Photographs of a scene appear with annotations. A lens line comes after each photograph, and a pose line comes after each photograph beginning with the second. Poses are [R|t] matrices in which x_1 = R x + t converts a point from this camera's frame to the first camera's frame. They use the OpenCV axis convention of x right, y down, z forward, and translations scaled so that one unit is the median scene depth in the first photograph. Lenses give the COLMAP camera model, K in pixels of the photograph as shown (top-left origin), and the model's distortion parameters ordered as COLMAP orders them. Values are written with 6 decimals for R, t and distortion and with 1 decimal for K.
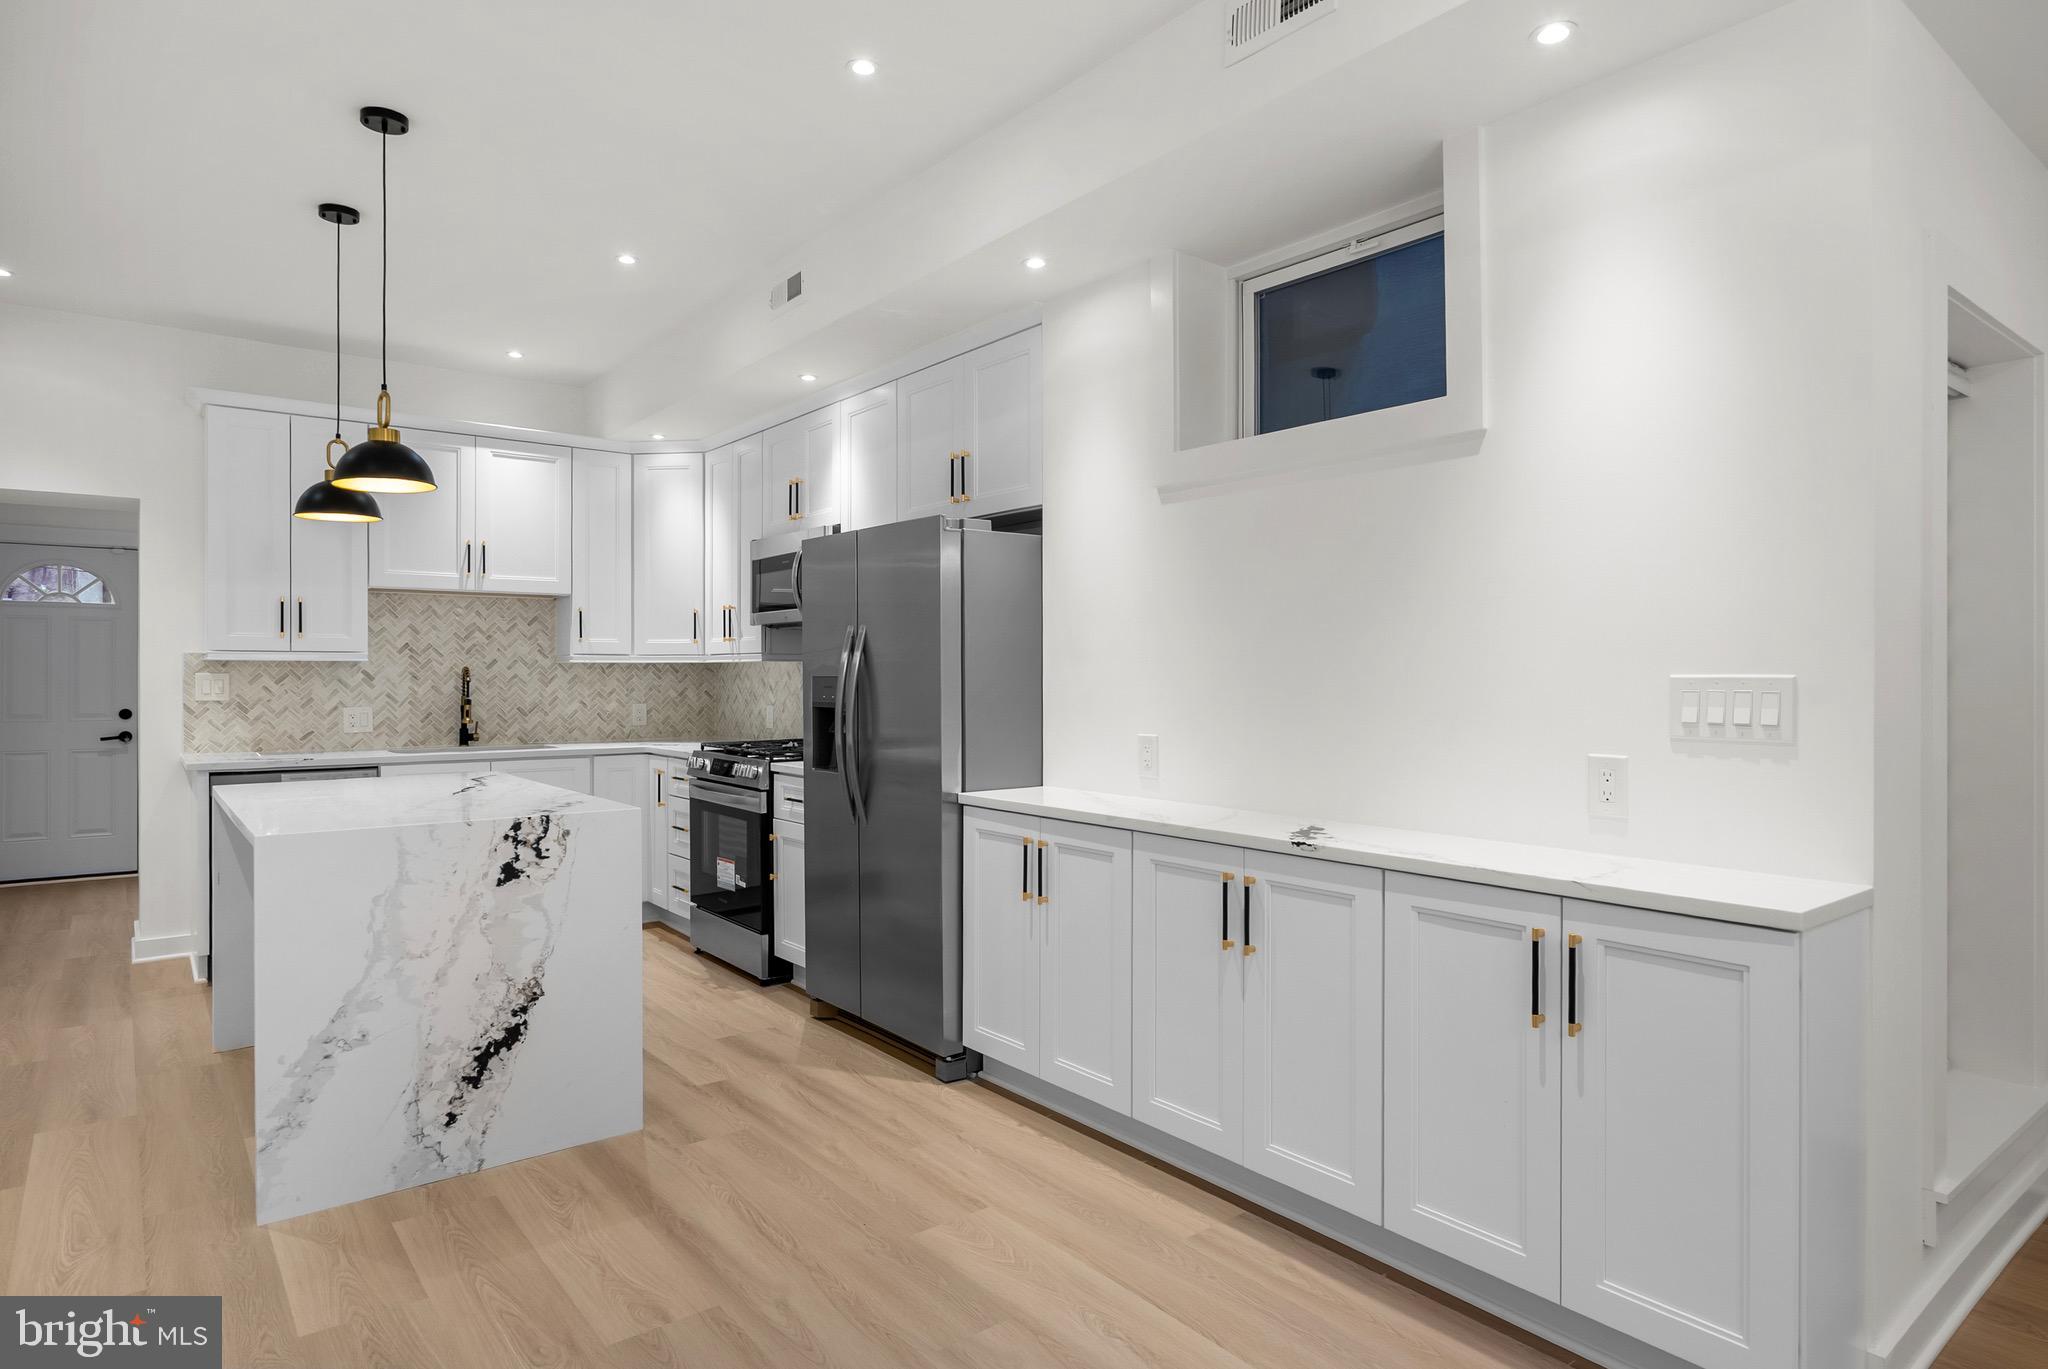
lens RADIAL K [[1130.4, 0, 1019.1], [0, 1130.4, 676.0], [0, 0, 1]] dist [-0.000379, 0.000772]
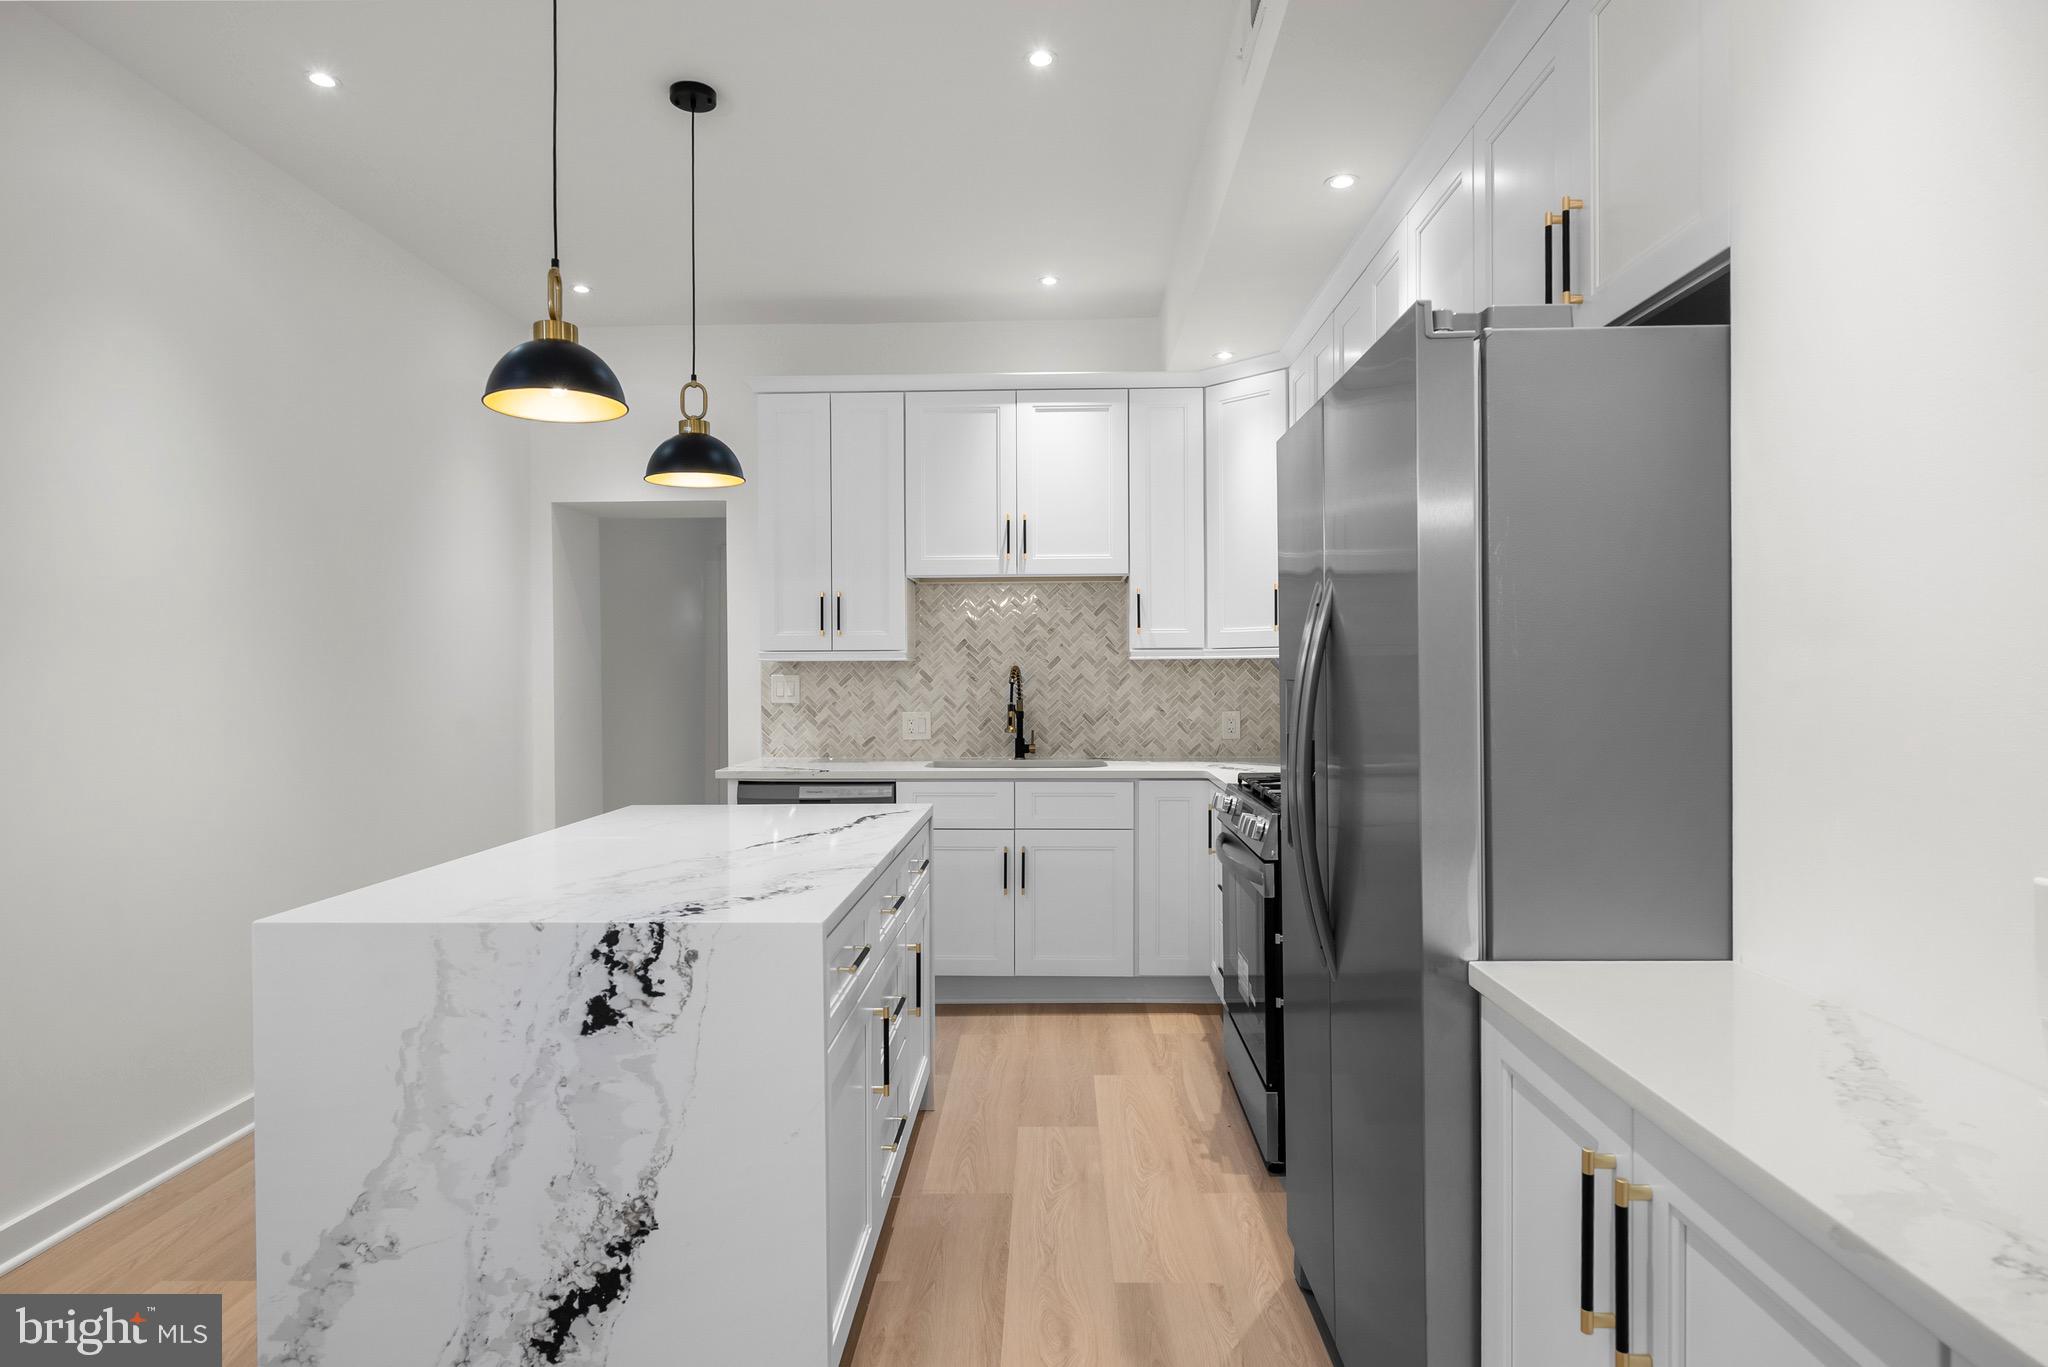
lens RADIAL K [[1118.5, 0, 1035.7], [0, 1118.5, 675.6], [0, 0, 1]] dist [0.002260, 0.000190]
pose [[0.774287, -0.001695, -0.632833, 0.062270], [0.004028, 0.999989, 0.002250, -0.003152], [0.632822, -0.004291, 0.774285, 0.423482]]
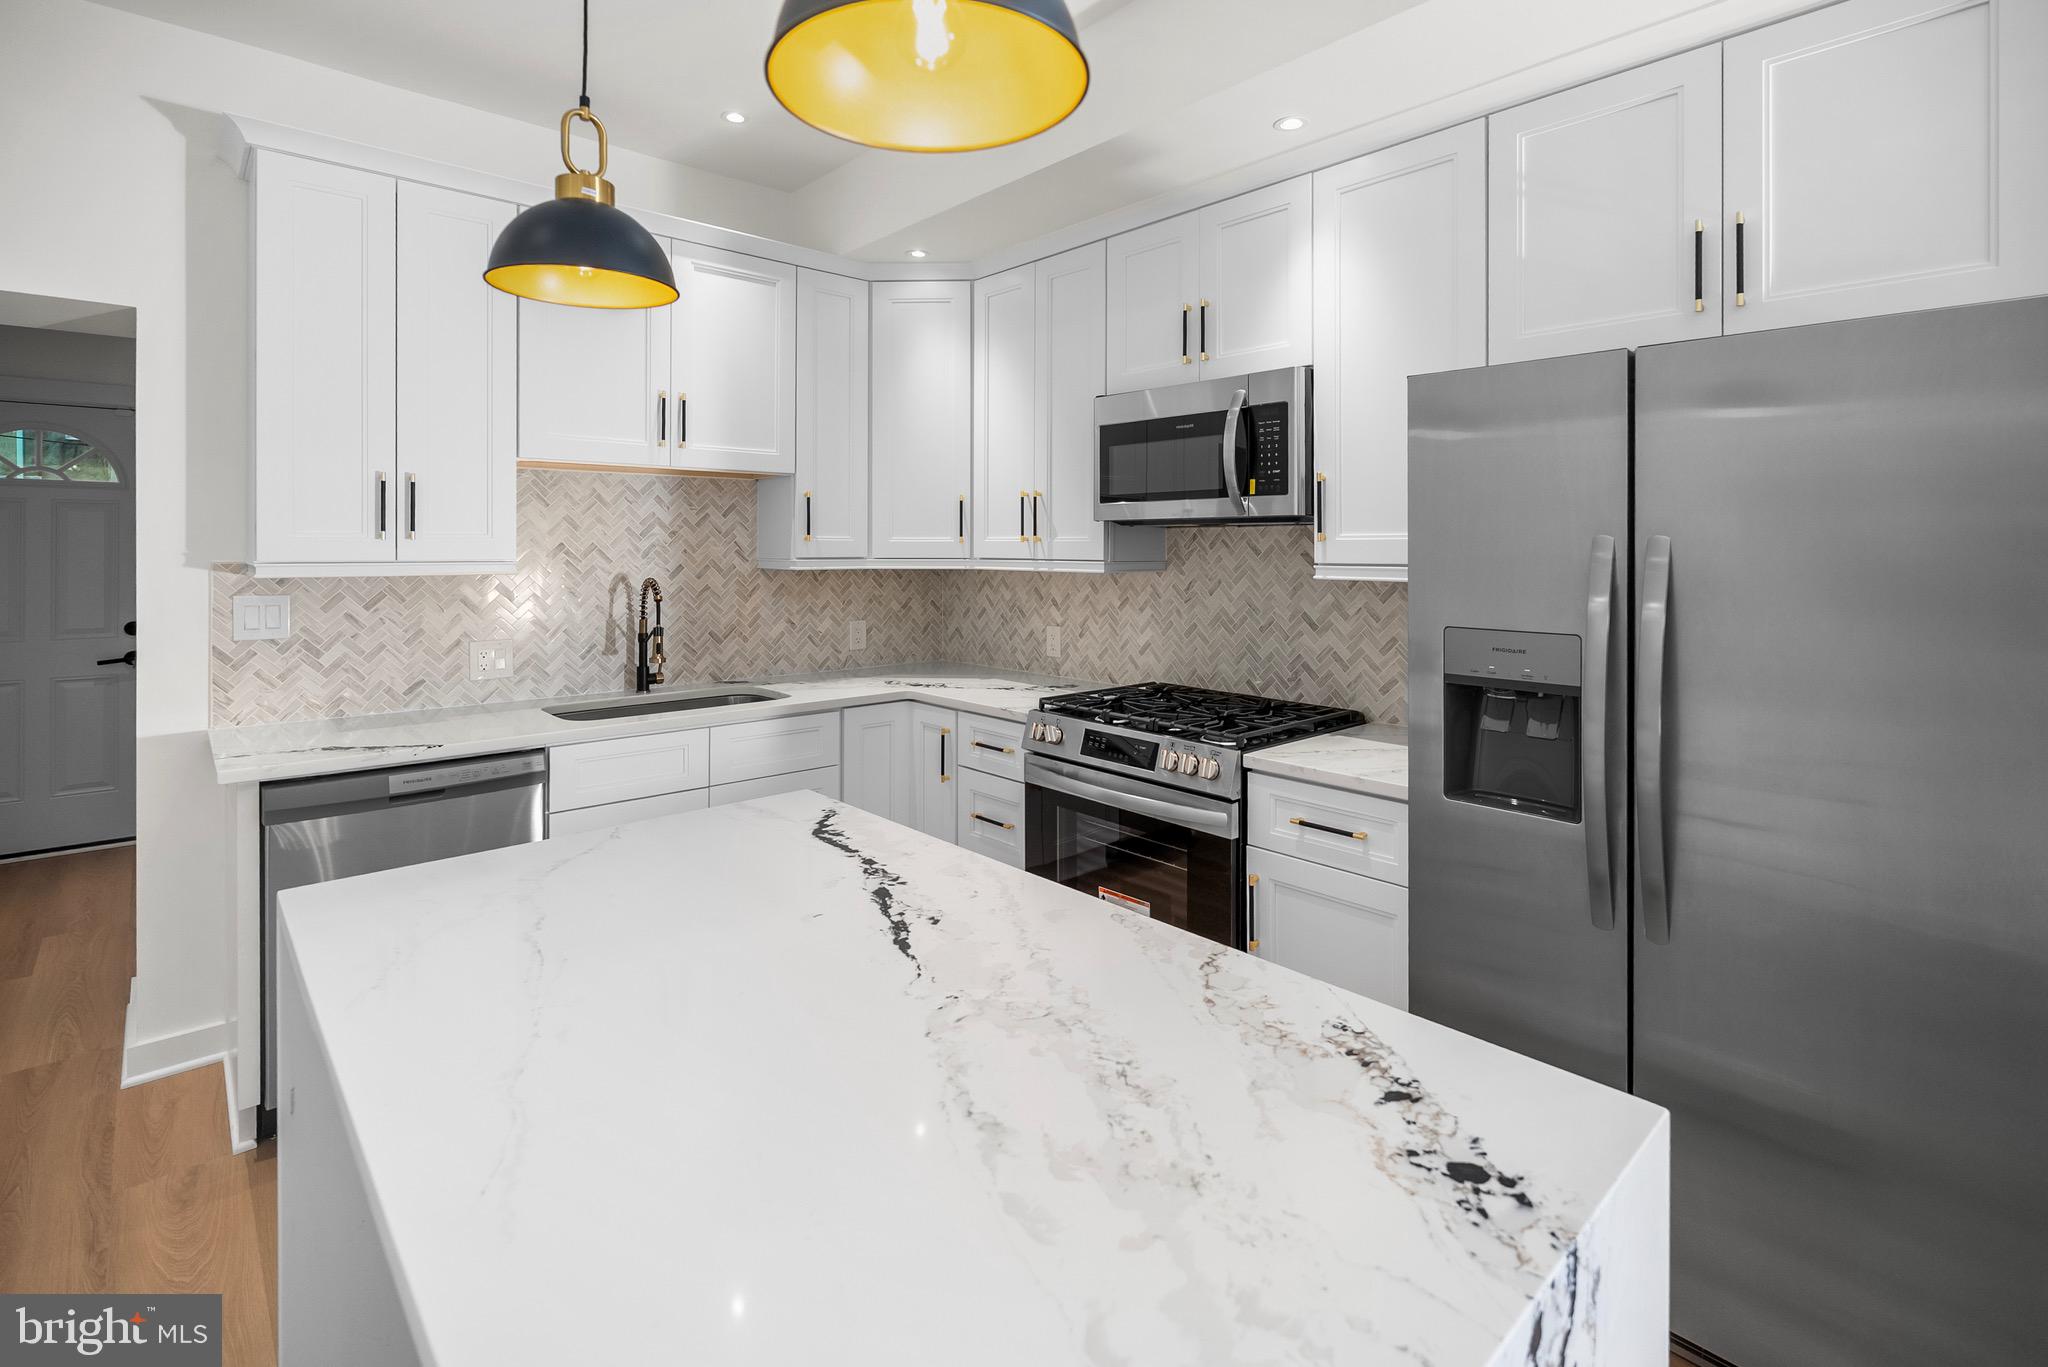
lens RADIAL K [[946.7, 0, 1027.0], [0, 946.7, 548.7], [0, 0, 1]] dist [-0.002061, -0.000091]
pose [[0.997339, 0.002384, 0.072869, -0.357908], [-0.002423, 0.999997, 0.000446, -0.031495], [-0.072868, -0.000621, 0.997341, 0.485920]]
